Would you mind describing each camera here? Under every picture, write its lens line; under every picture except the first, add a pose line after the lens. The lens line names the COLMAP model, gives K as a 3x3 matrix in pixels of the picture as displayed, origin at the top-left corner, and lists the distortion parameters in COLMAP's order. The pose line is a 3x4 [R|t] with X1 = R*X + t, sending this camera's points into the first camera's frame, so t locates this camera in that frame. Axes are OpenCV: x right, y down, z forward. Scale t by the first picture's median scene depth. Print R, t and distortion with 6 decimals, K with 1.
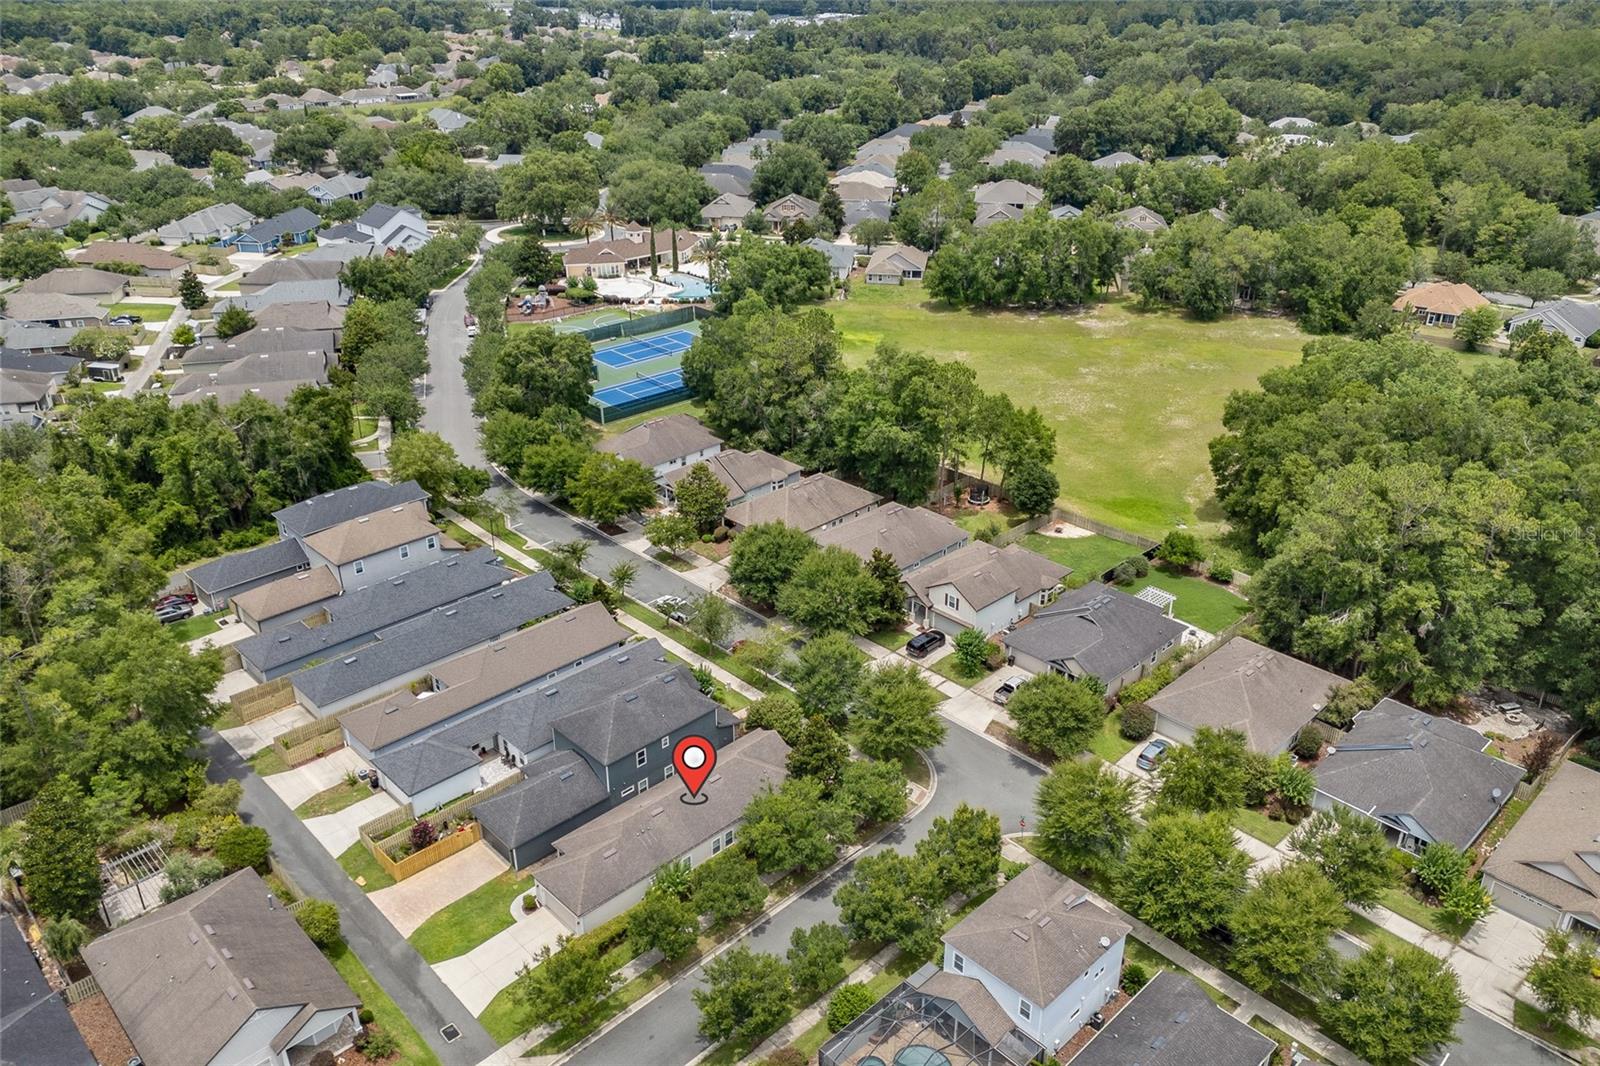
lens RADIAL K [[1181.2, 0, 800.0], [0, 1181.2, 533.0], [0, 0, 1]] dist [0.161408, -0.297858]
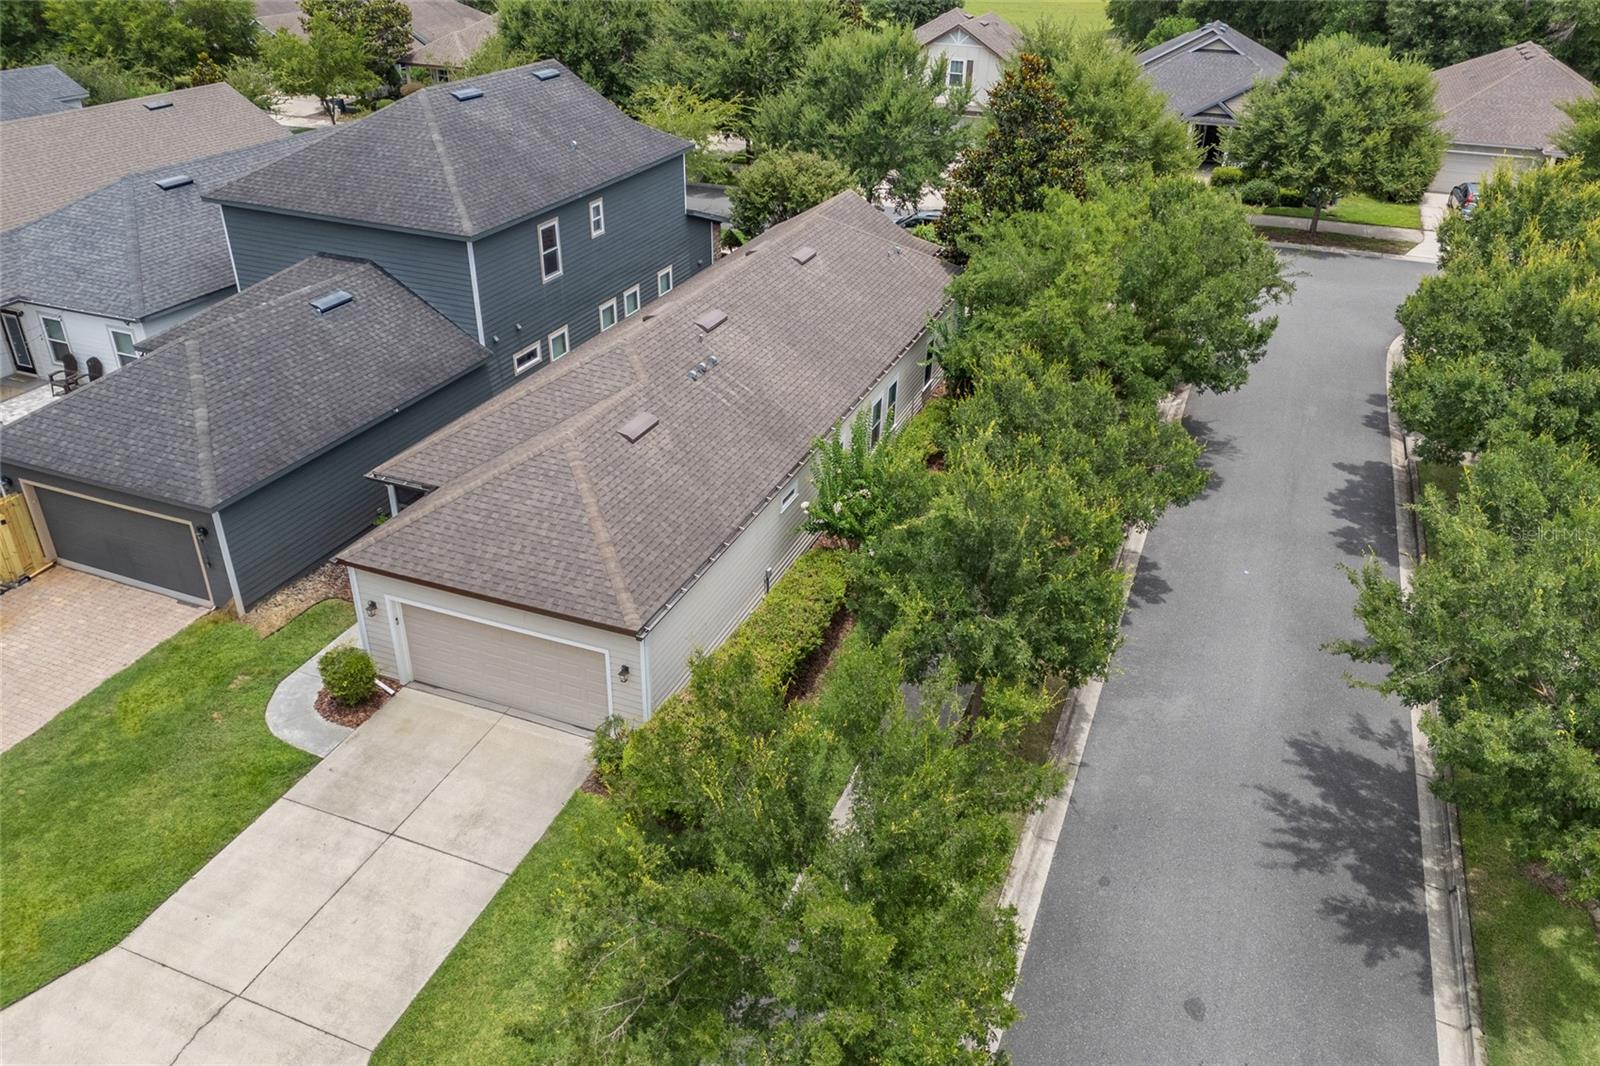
lens RADIAL K [[1181.2, 0, 800.0], [0, 1181.2, 533.0], [0, 0, 1]] dist [0.161408, -0.297858]
pose [[0.910719, -0.185309, 0.369124, -0.160686], [0.164204, 0.982484, 0.088100, 0.192579], [-0.378984, -0.019623, 0.925195, 0.520960]]
